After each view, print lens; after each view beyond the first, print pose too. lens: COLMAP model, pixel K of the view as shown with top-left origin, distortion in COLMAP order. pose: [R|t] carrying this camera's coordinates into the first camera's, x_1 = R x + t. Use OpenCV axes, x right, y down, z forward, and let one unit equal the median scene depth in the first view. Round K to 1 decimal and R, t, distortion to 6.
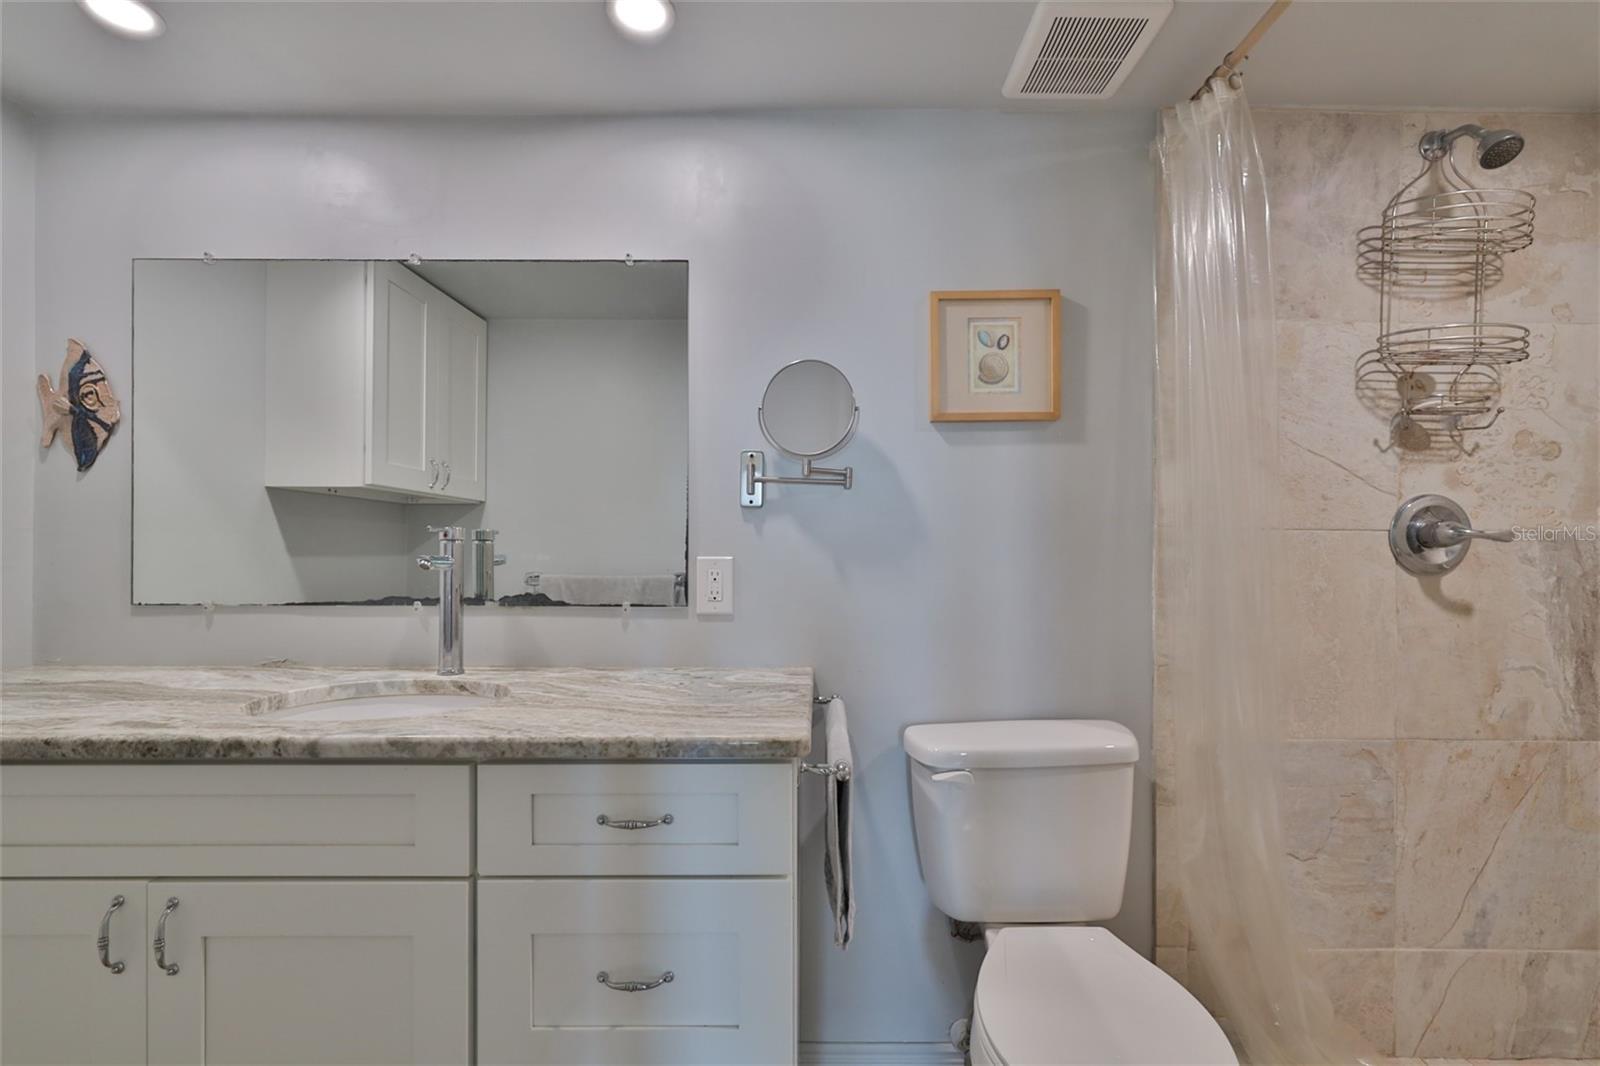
lens RADIAL K [[720.9, 0, 810.0], [0, 720.9, 536.7], [0, 0, 1]] dist [-0.000344, 0.000227]
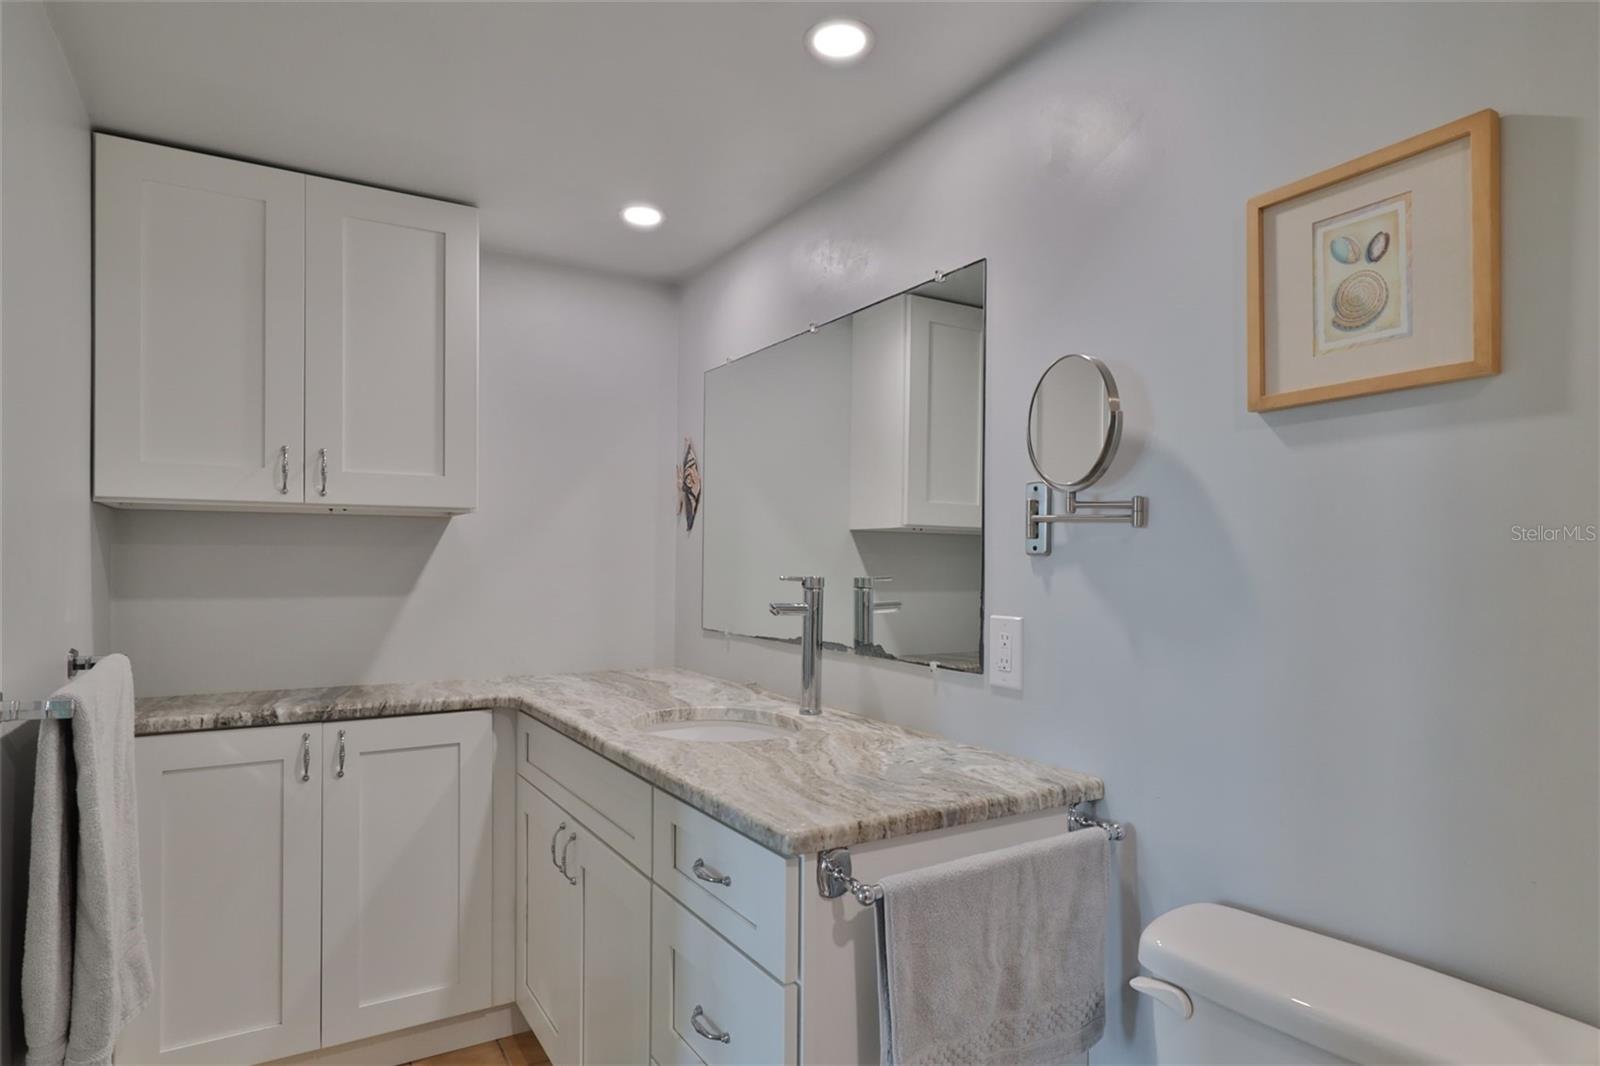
lens RADIAL K [[905.9, 0, 801.0], [0, 905.9, 543.7], [0, 0, 1]] dist [-0.001101, -0.000475]
pose [[0.522141, -0.015502, -0.852718, 0.617464], [0.005053, 0.999873, -0.015083, -0.039422], [0.852844, 0.003567, 0.522154, 0.277153]]
